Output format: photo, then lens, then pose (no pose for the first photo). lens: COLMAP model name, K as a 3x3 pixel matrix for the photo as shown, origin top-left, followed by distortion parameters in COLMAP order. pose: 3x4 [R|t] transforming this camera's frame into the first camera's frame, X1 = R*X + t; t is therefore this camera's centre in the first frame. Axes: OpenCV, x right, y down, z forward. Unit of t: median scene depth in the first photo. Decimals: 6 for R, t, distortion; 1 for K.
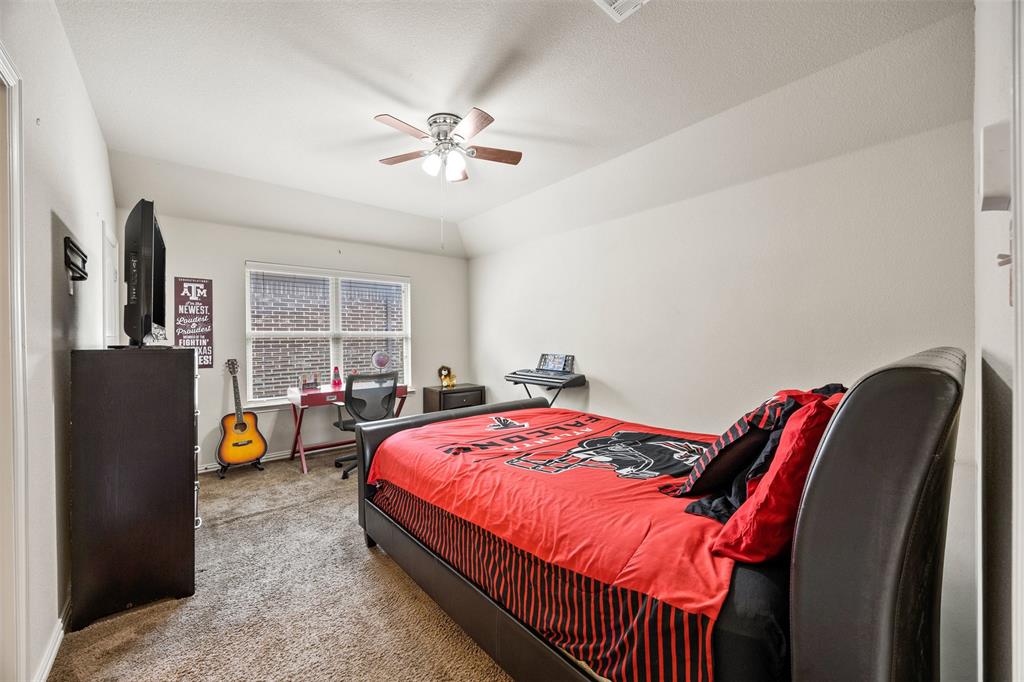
lens RADIAL K [[389.9, 0, 511.6], [0, 389.9, 337.7], [0, 0, 1]] dist [-0.000105, -0.000723]
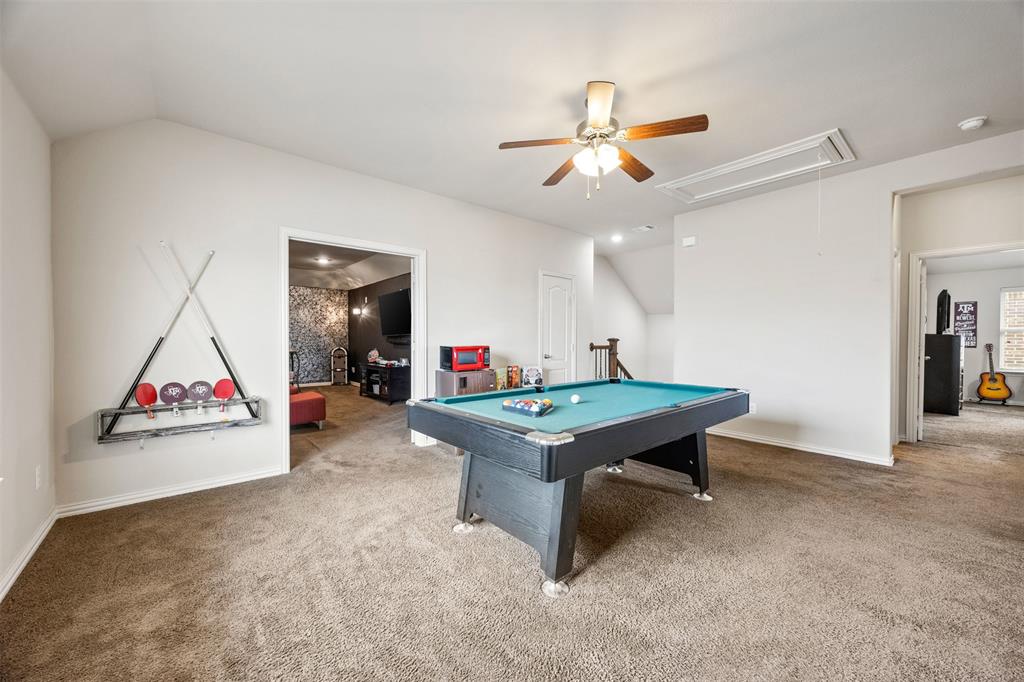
lens RADIAL K [[389.9, 0, 511.6], [0, 389.9, 337.7], [0, 0, 1]] dist [-0.000105, -0.000723]
pose [[0.006868, 0.021174, -0.999752, 1.140041], [-0.006271, 0.999757, 0.021131, 0.002045], [0.999957, 0.006124, 0.006999, -1.308759]]
